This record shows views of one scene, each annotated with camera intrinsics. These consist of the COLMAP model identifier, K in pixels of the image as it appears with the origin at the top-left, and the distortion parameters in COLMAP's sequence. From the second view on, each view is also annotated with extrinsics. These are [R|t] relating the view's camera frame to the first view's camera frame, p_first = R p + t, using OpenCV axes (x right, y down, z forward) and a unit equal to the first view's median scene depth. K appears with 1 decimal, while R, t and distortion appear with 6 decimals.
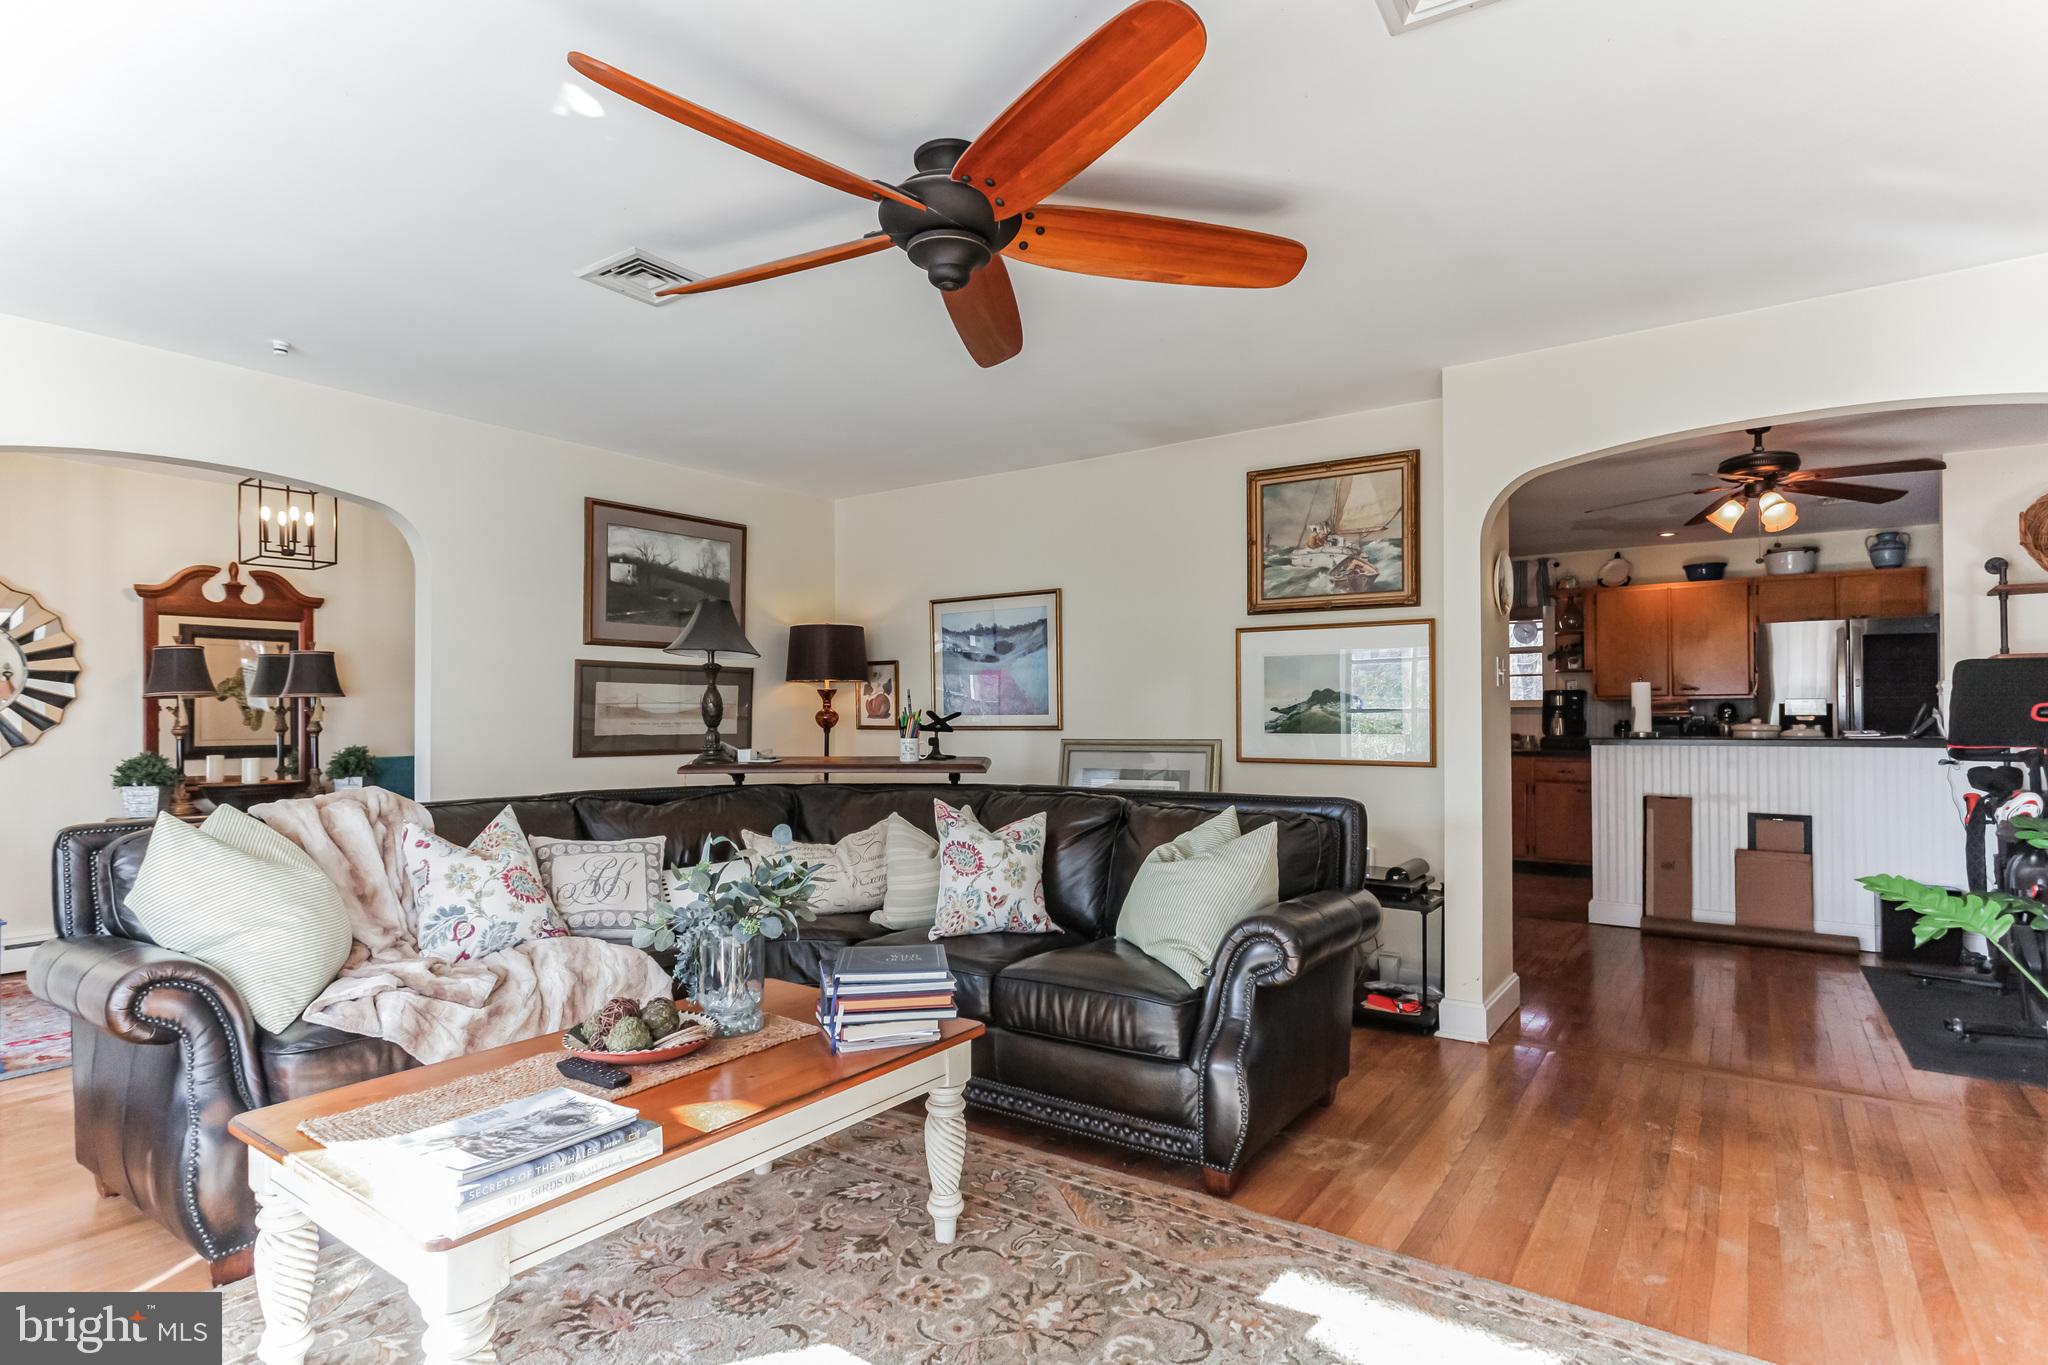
lens RADIAL K [[1030.8, 0, 1027.0], [0, 1030.8, 696.5], [0, 0, 1]] dist [-0.000619, 0.000573]
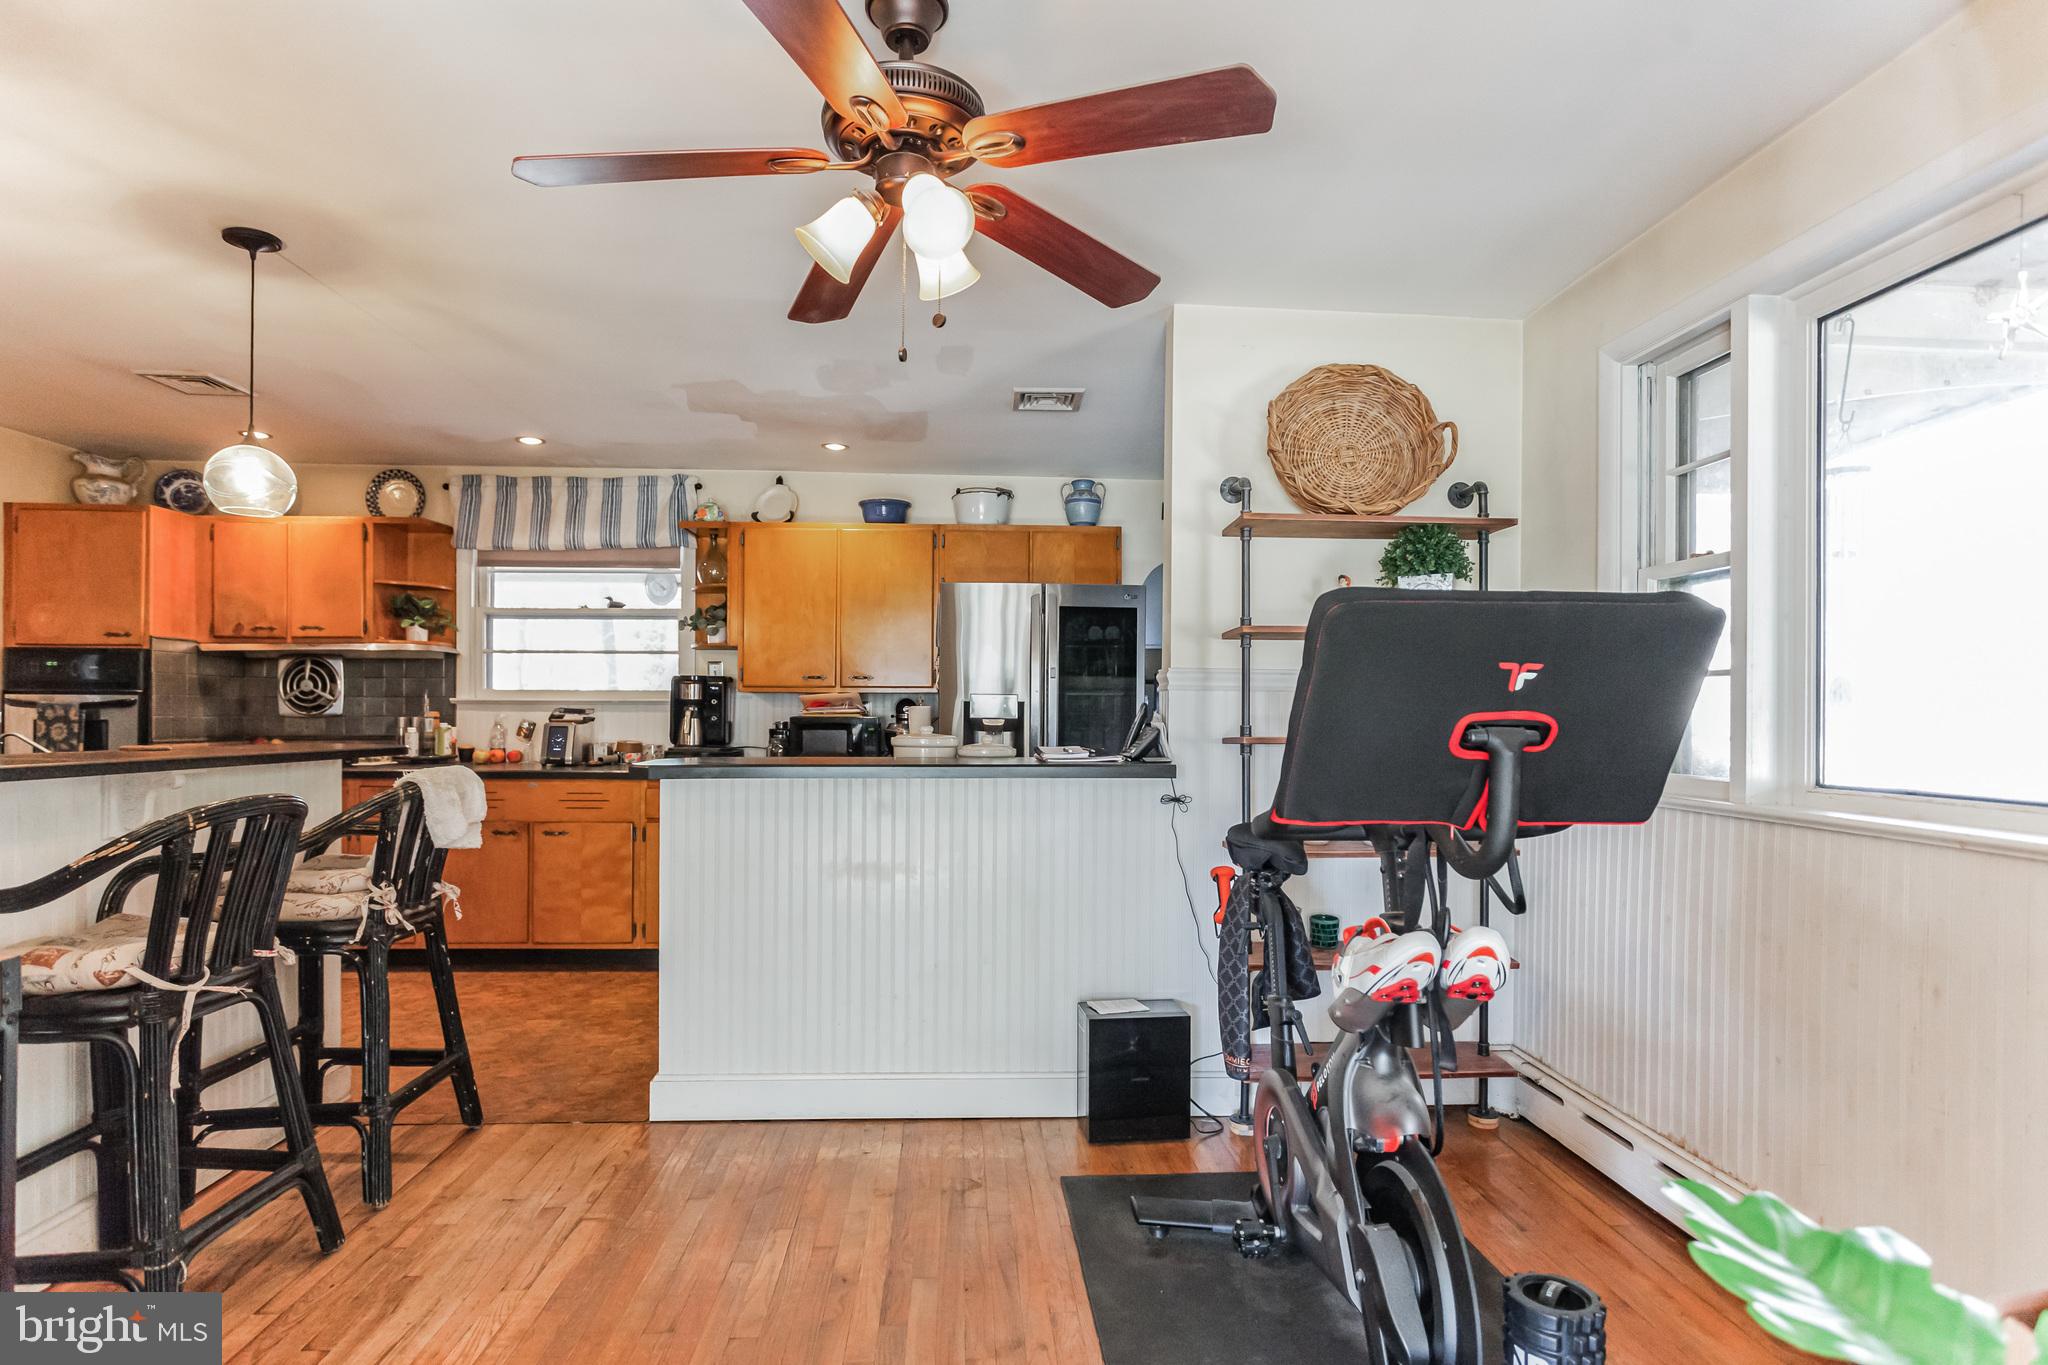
lens RADIAL K [[1030.8, 0, 1027.0], [0, 1030.8, 696.5], [0, 0, 1]] dist [-0.000619, 0.000573]
pose [[0.782334, 0.009910, 0.622781, 0.317441], [-0.017910, 0.999818, 0.006589, -0.001064], [-0.622602, -0.016309, 0.782369, 0.412990]]
